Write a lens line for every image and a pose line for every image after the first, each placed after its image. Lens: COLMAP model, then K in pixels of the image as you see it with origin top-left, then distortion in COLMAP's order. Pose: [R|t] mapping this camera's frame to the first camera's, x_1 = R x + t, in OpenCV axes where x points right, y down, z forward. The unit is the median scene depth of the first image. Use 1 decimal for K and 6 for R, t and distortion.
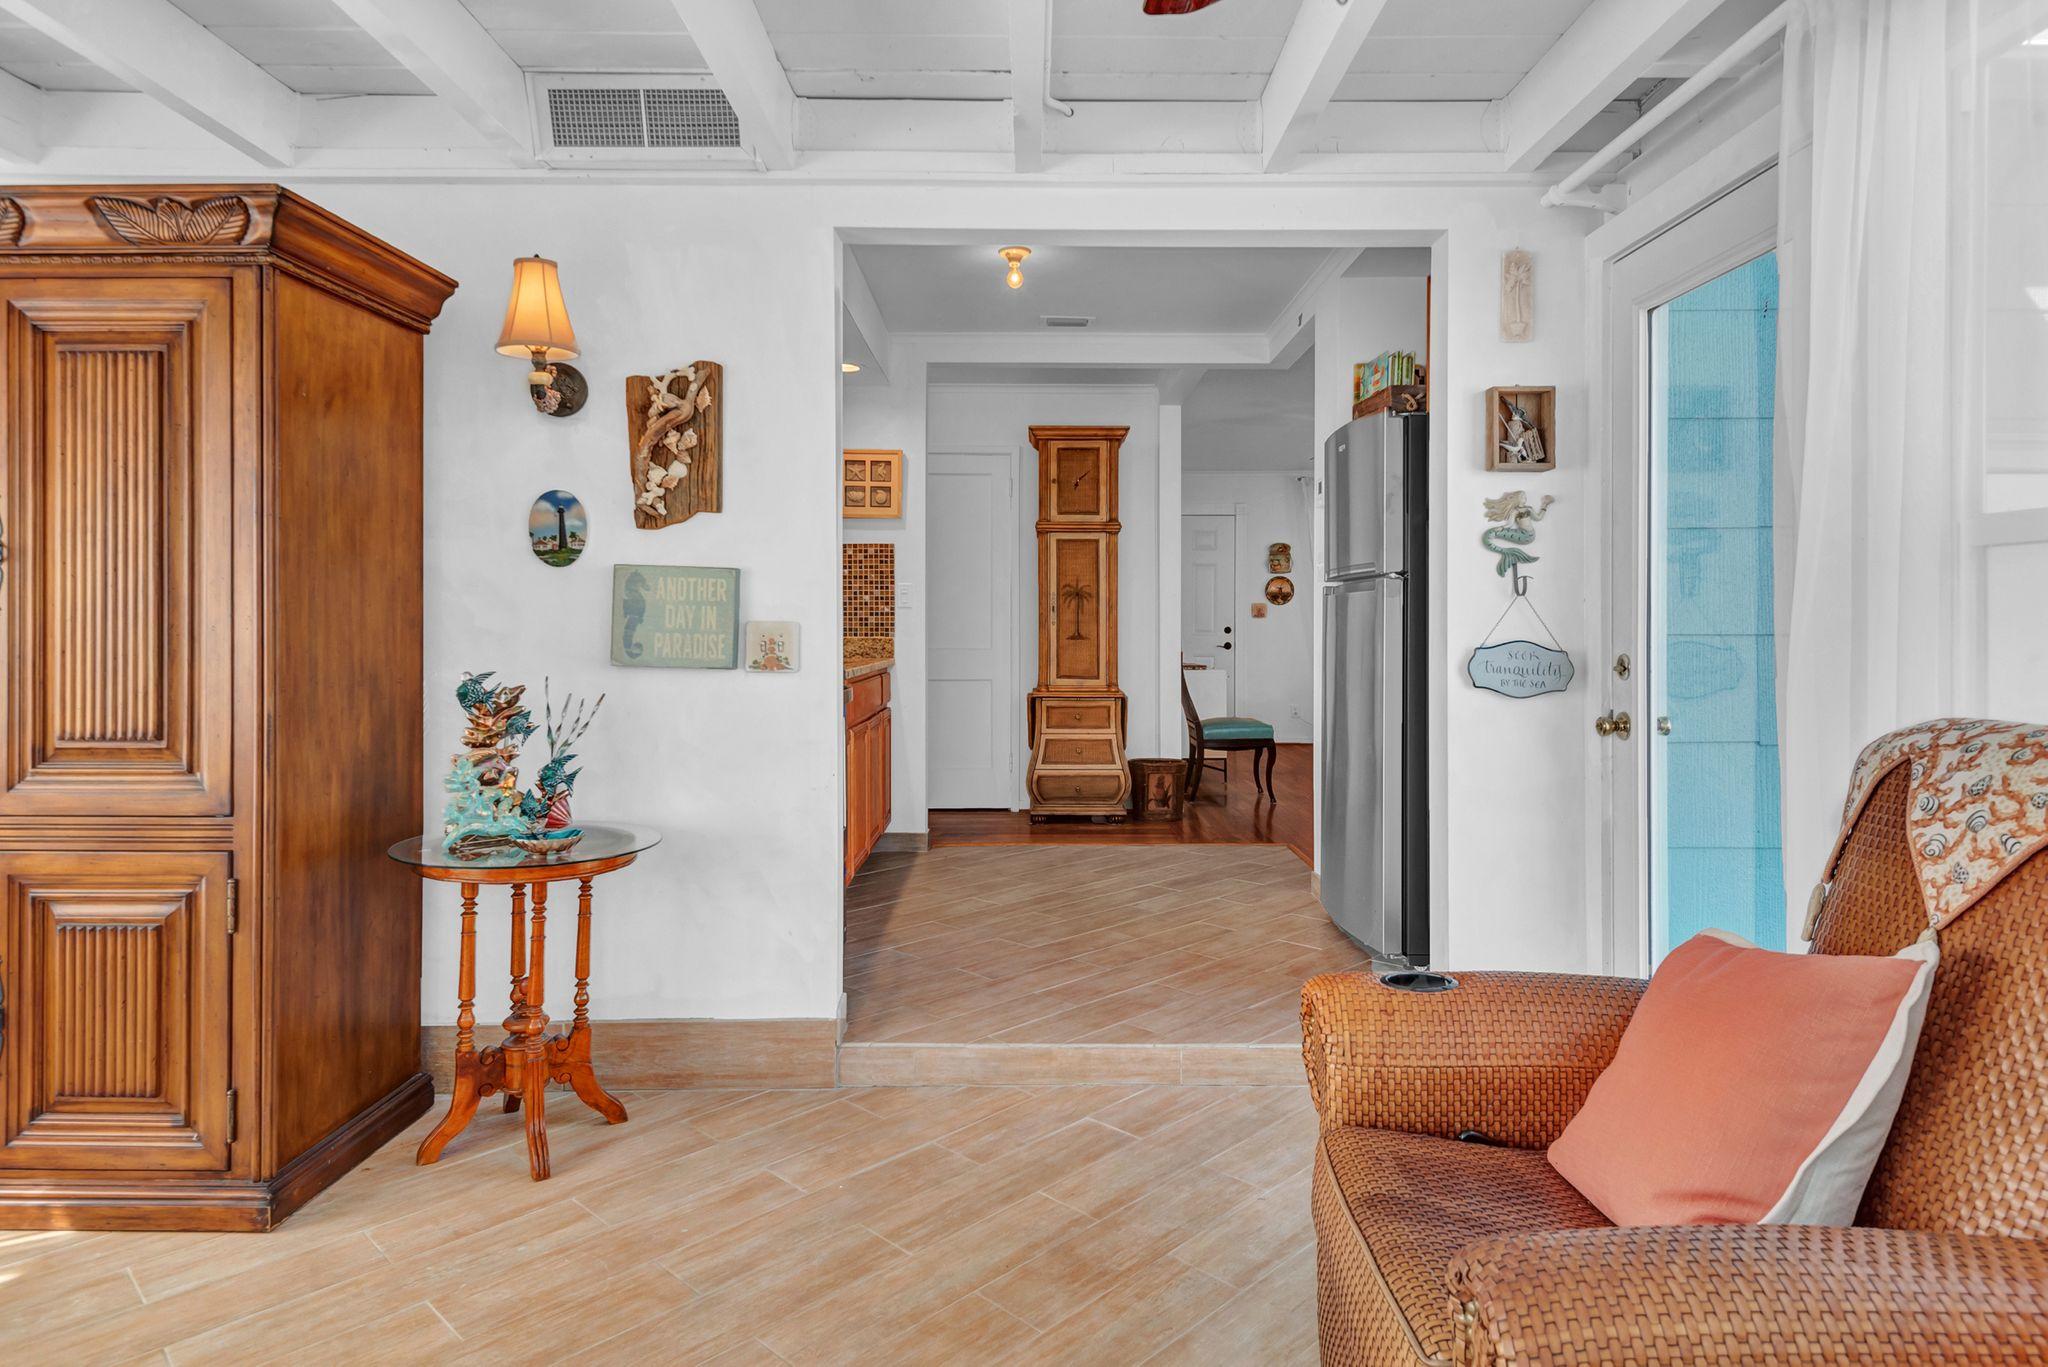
lens RADIAL K [[1152.6, 0, 1031.1], [0, 1152.6, 661.6], [0, 0, 1]] dist [0.017887, -0.003269]
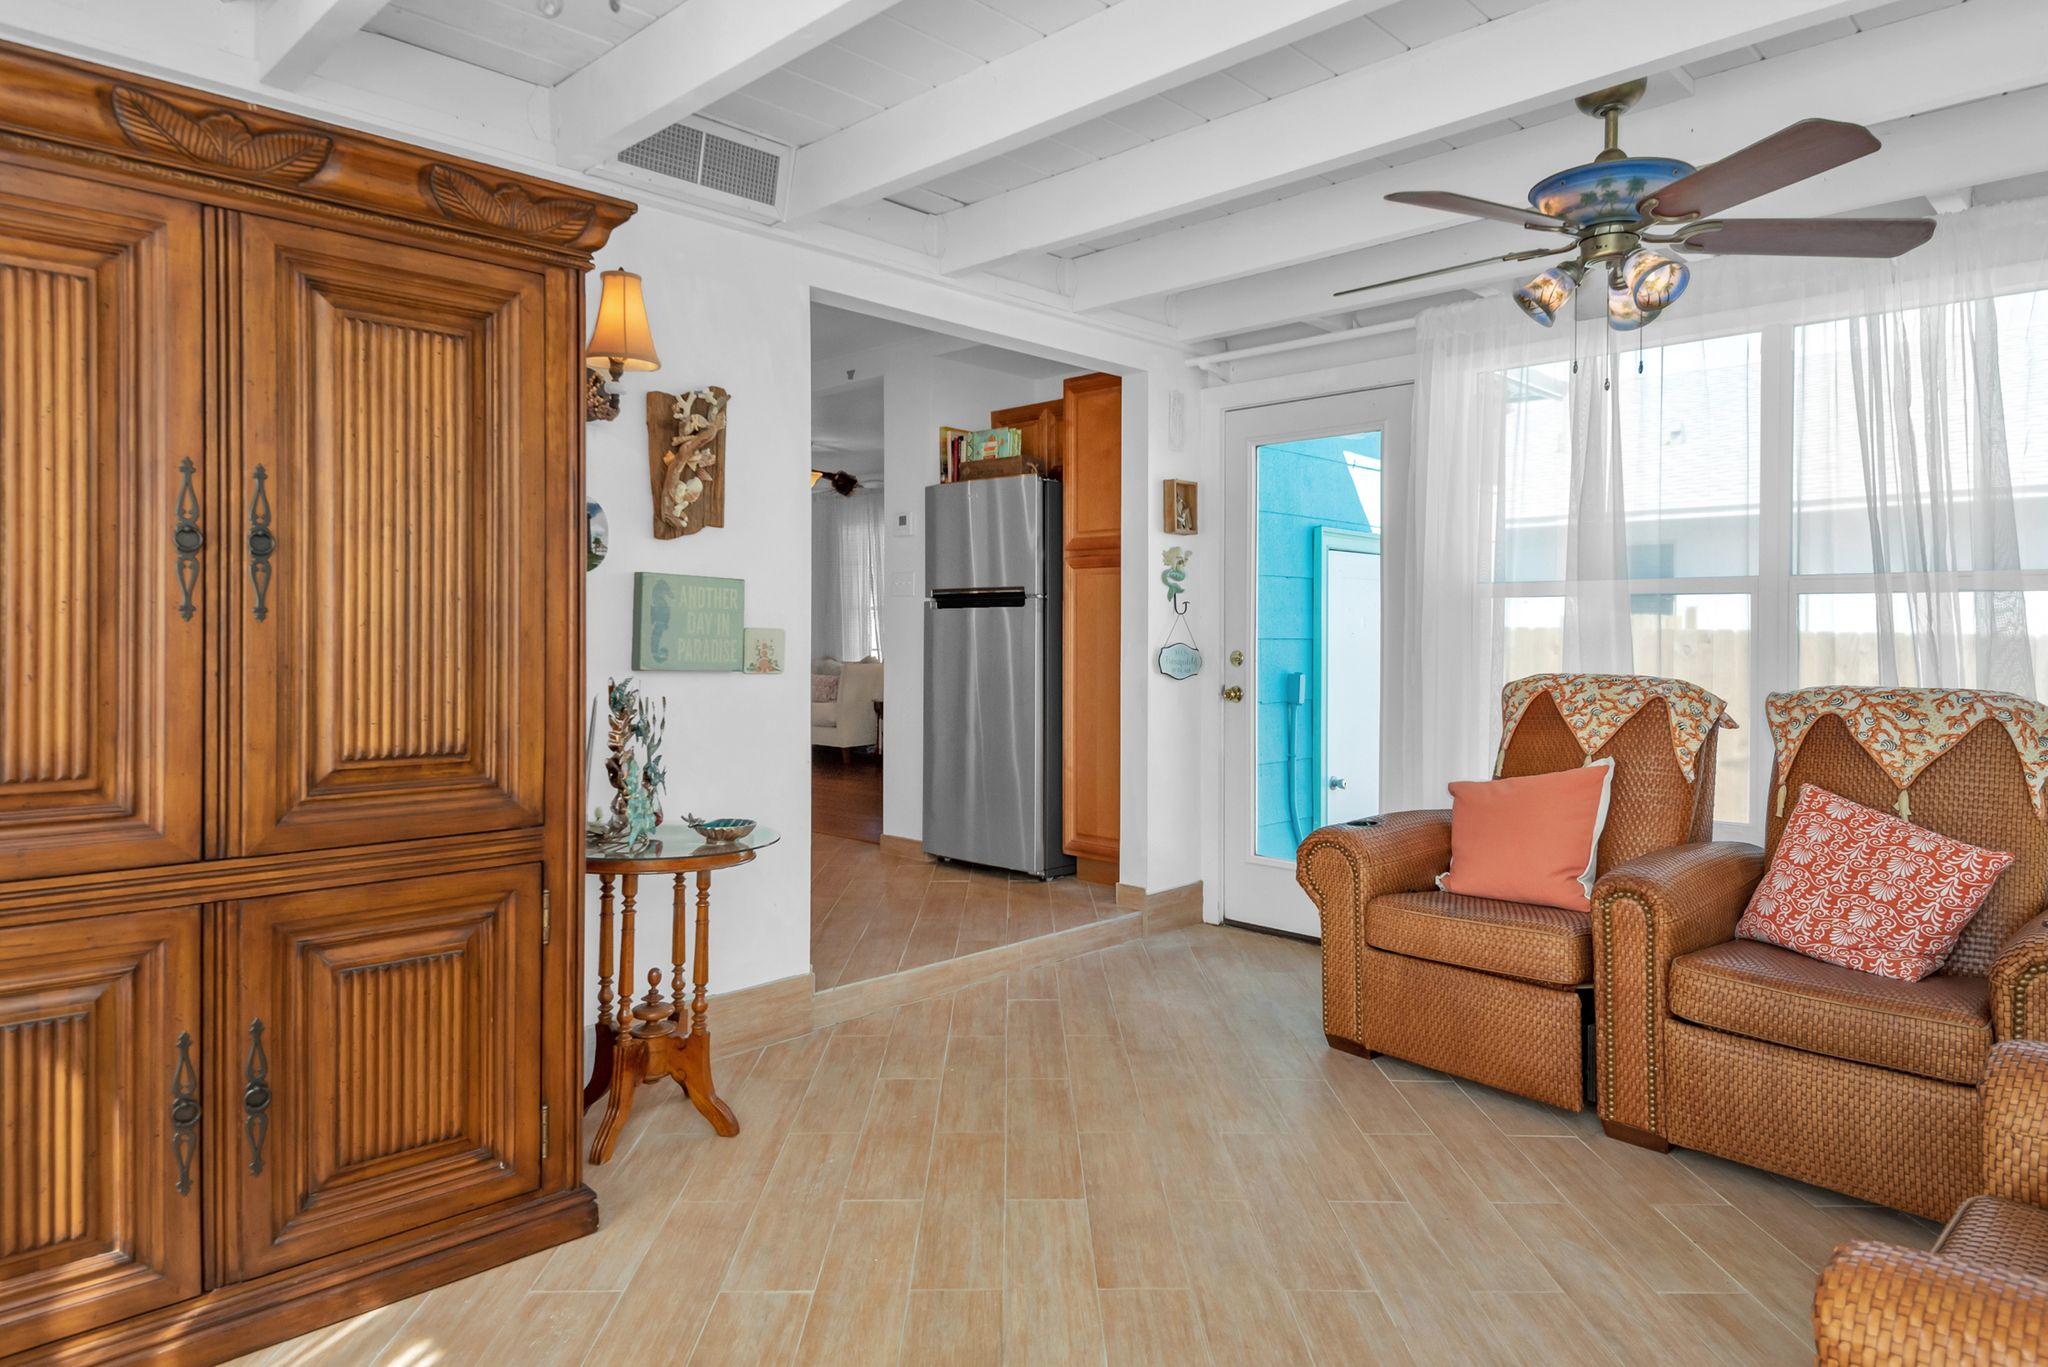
lens RADIAL K [[1186.4, 0, 1024.0], [0, 1186.4, 683.5], [0, 0, 1]] dist [0.012966, -0.002147]
pose [[0.716820, -0.027078, 0.696732, -0.871630], [0.017410, 0.999629, 0.020937, -0.000815], [-0.697040, -0.002878, 0.717026, 0.000200]]
